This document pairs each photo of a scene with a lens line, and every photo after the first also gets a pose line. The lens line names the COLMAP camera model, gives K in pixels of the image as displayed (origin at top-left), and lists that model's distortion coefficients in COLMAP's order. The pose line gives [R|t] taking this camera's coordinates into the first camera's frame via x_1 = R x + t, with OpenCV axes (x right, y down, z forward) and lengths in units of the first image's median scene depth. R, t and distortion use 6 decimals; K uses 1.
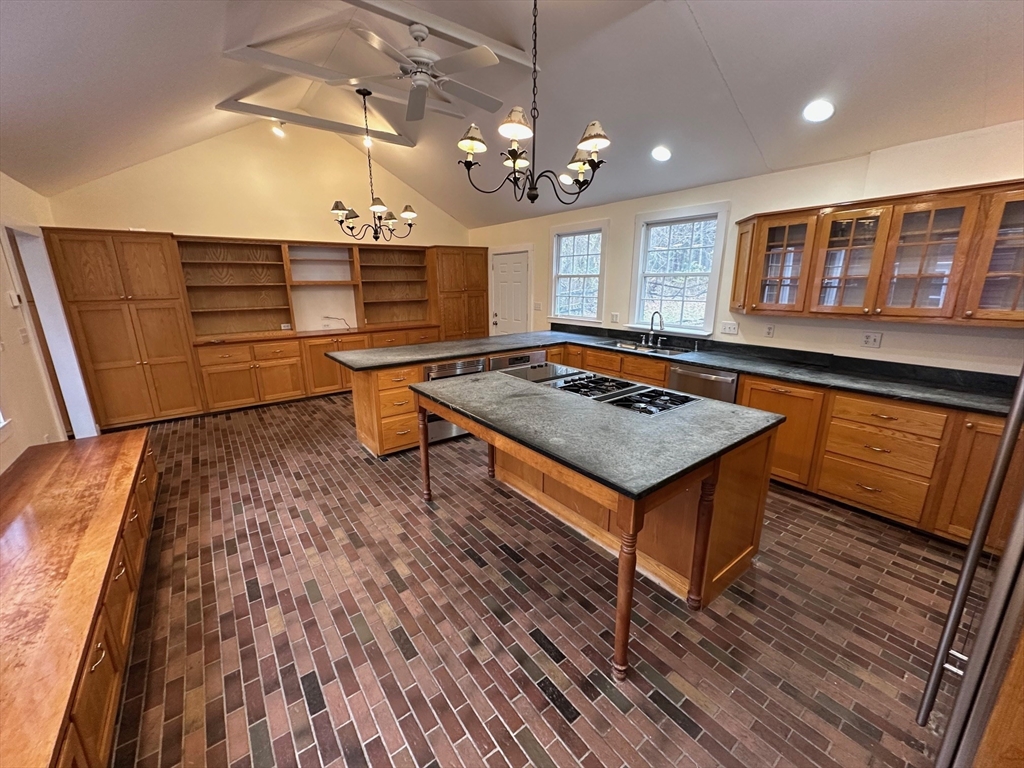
lens RADIAL K [[413.2, 0, 514.7], [0, 413.2, 384.2], [0, 0, 1]] dist [-0.002840, 0.000116]
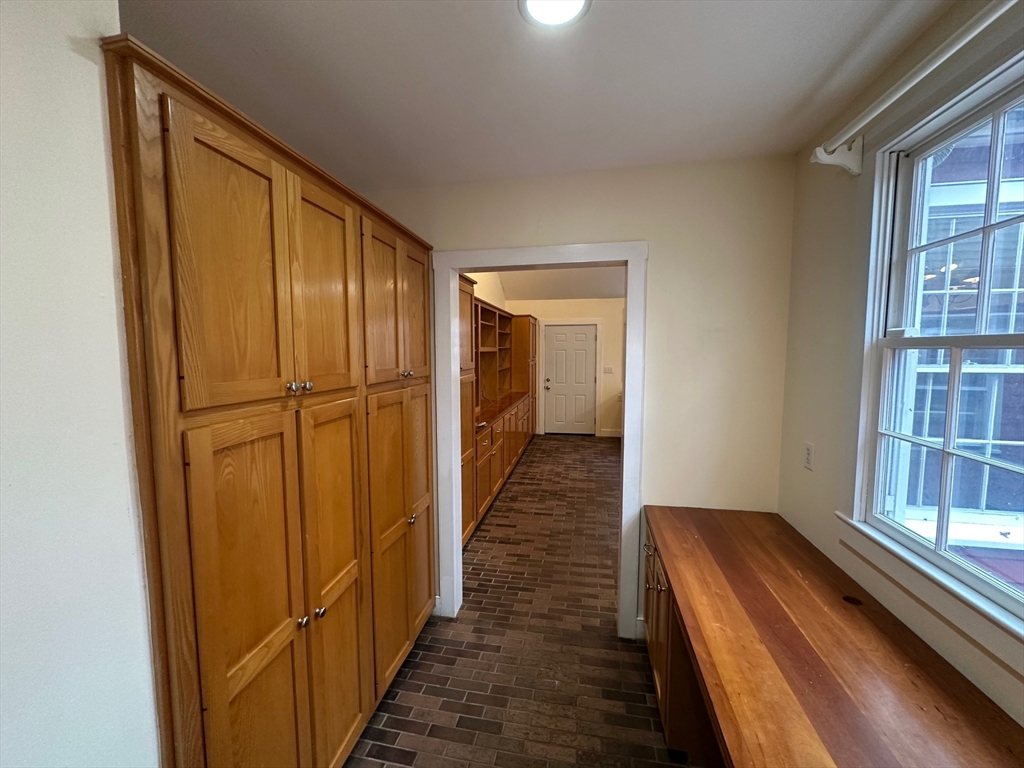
lens RADIAL K [[413.2, 0, 512.3], [0, 413.2, 383.6], [0, 0, 1]] dist [-0.002840, 0.000116]
pose [[0.728049, -0.050764, 0.683643, -2.062135], [0.165131, 0.980876, -0.103021, -0.156559], [-0.665339, 0.187895, 0.722509, 0.718311]]
